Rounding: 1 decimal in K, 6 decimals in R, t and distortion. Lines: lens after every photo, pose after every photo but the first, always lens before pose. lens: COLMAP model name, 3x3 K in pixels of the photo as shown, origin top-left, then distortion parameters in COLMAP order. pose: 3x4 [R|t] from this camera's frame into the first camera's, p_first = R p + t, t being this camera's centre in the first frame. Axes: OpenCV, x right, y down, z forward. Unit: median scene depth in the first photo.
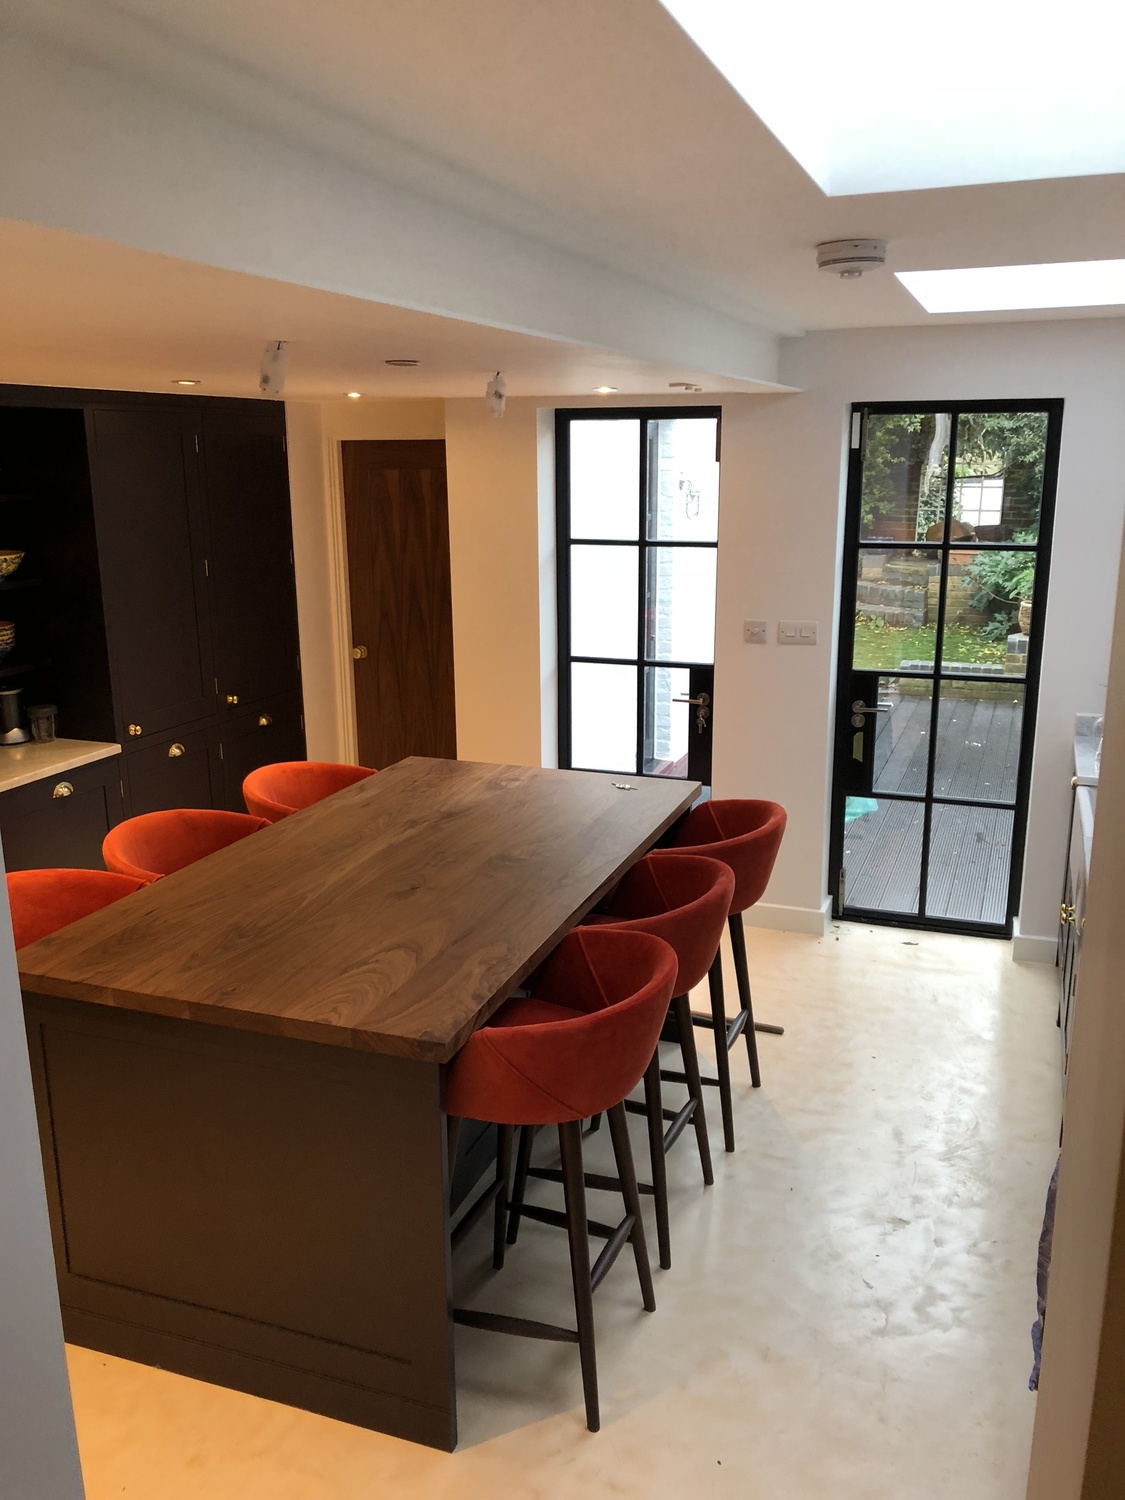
lens RADIAL K [[1237.4, 0, 523.5], [0, 1237.4, 751.8], [0, 0, 1]] dist [0.033864, -0.031248]
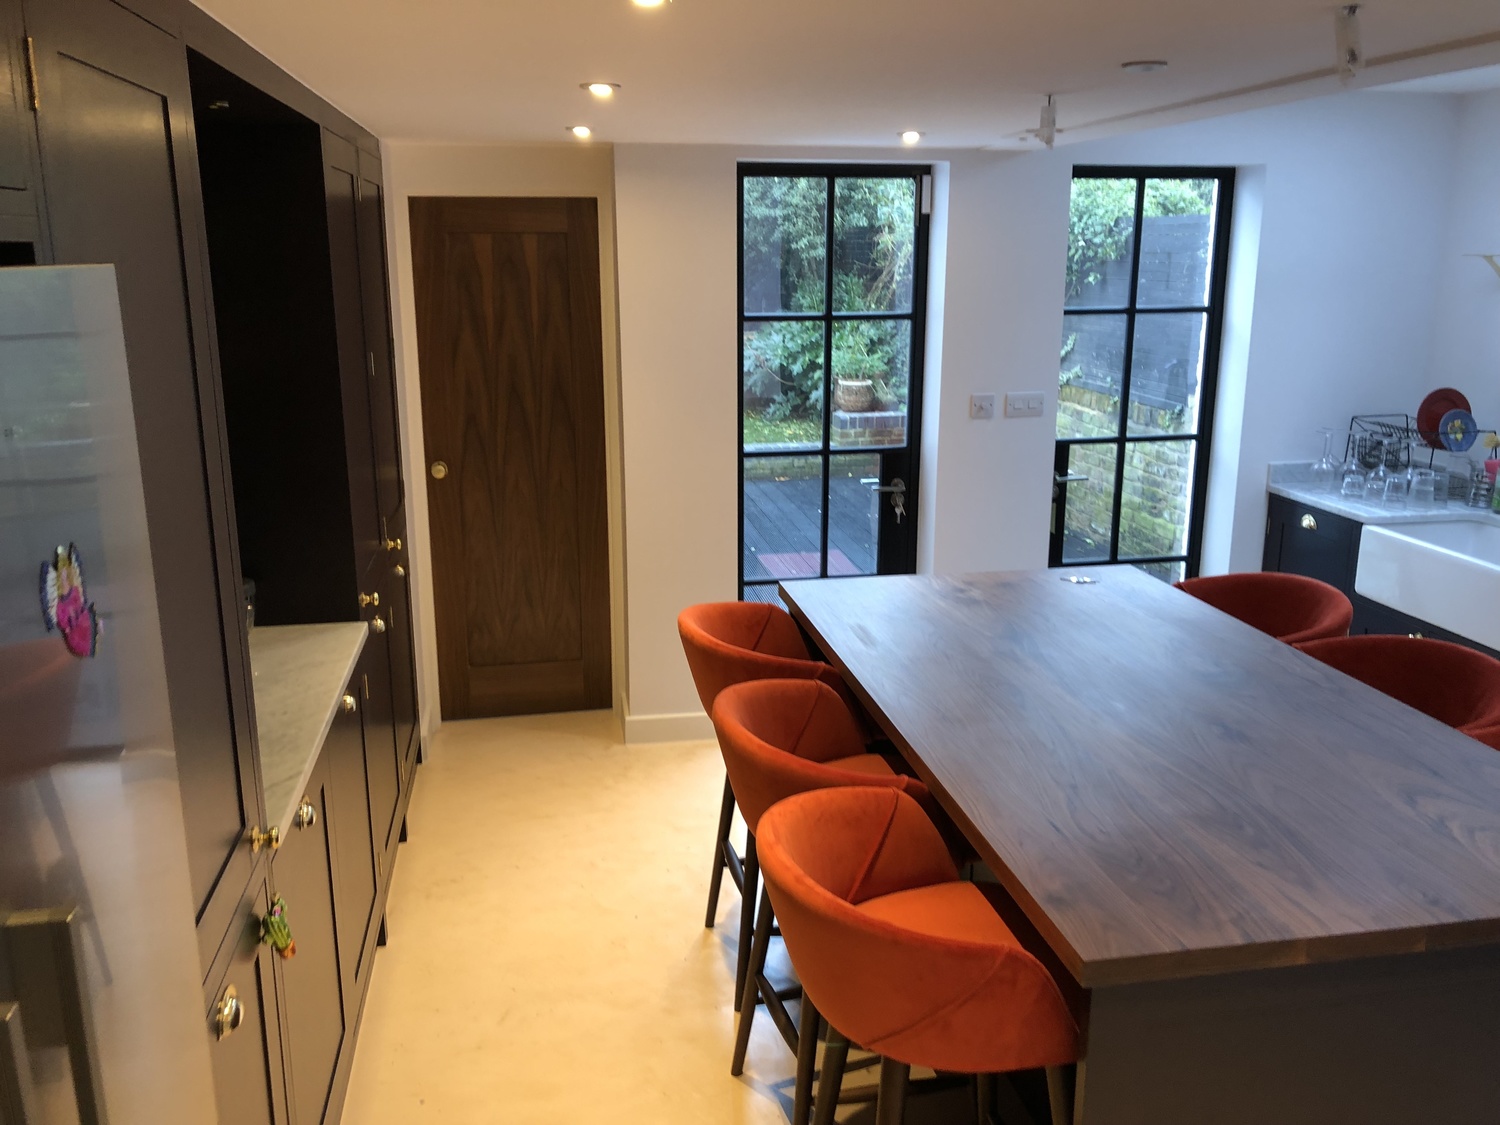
lens RADIAL K [[1237.4, 0, 723.7], [0, 1237.4, 561.8], [0, 0, 1]] dist [0.033864, -0.031248]
pose [[0.853728, -0.120796, 0.506515, -0.476679], [0.117707, 0.992311, 0.038257, -0.039577], [-0.507242, 0.026960, 0.861382, 0.296422]]
